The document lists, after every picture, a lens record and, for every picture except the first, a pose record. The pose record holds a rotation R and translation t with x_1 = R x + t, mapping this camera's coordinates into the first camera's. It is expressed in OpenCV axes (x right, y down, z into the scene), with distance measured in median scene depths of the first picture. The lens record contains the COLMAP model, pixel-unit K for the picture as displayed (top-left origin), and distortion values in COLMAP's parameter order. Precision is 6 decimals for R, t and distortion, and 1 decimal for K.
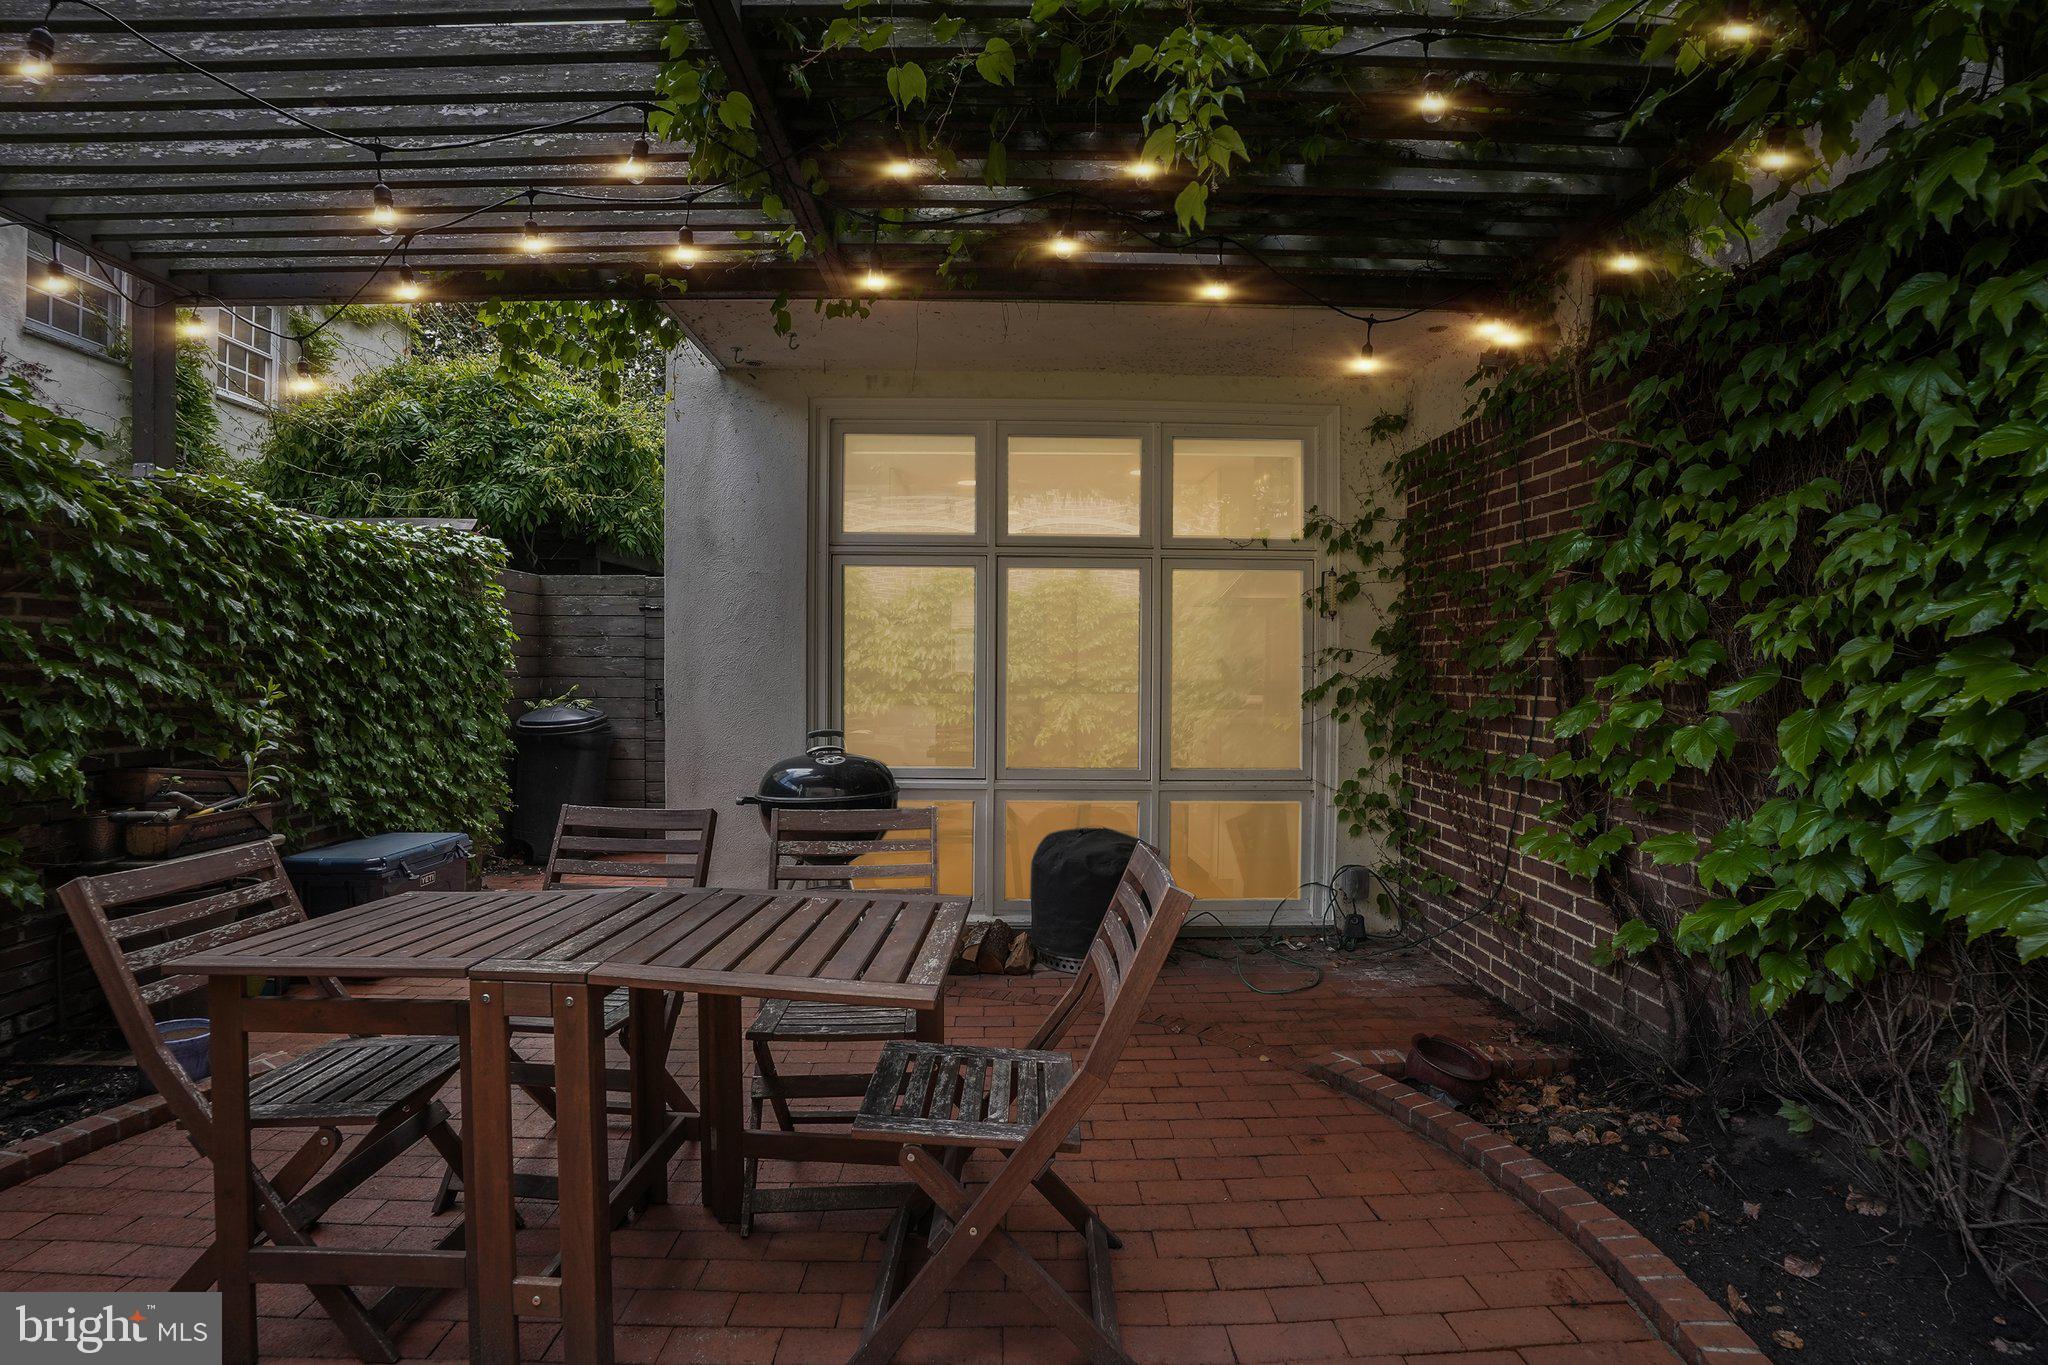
lens RADIAL K [[938.2, 0, 1017.1], [0, 938.2, 669.7], [0, 0, 1]] dist [-0.064934, 0.014436]
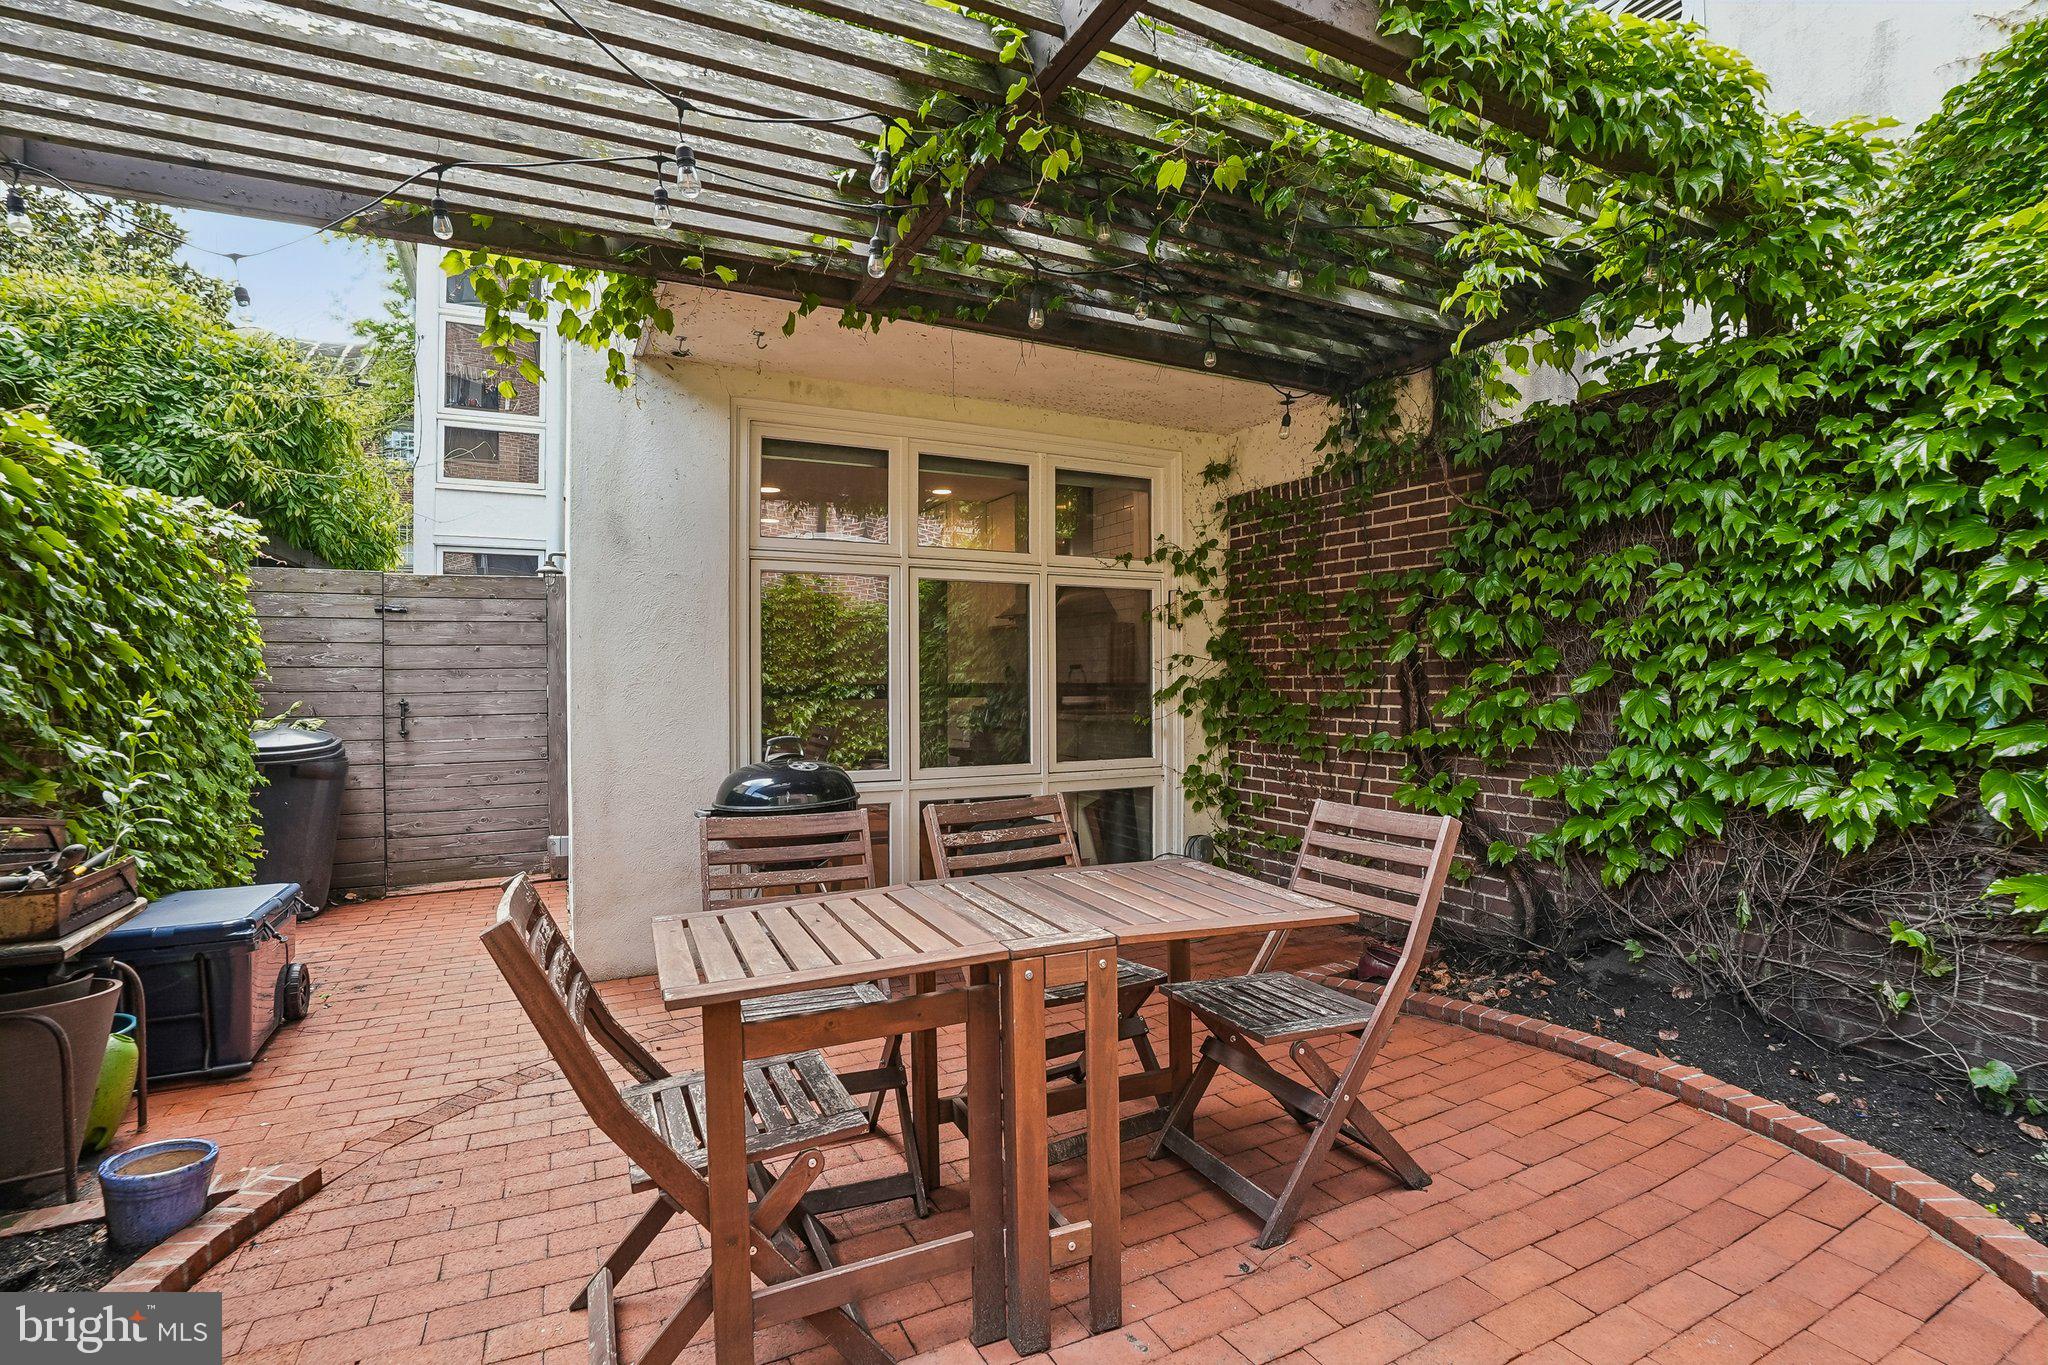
lens RADIAL K [[938.2, 0, 1017.1], [0, 938.2, 669.7], [0, 0, 1]] dist [-0.064934, 0.014436]
pose [[0.903551, -0.006874, 0.428425, -0.503599], [0.012024, 0.999884, -0.009315, 0.006673], [-0.428312, 0.013568, 0.903529, 0.006400]]
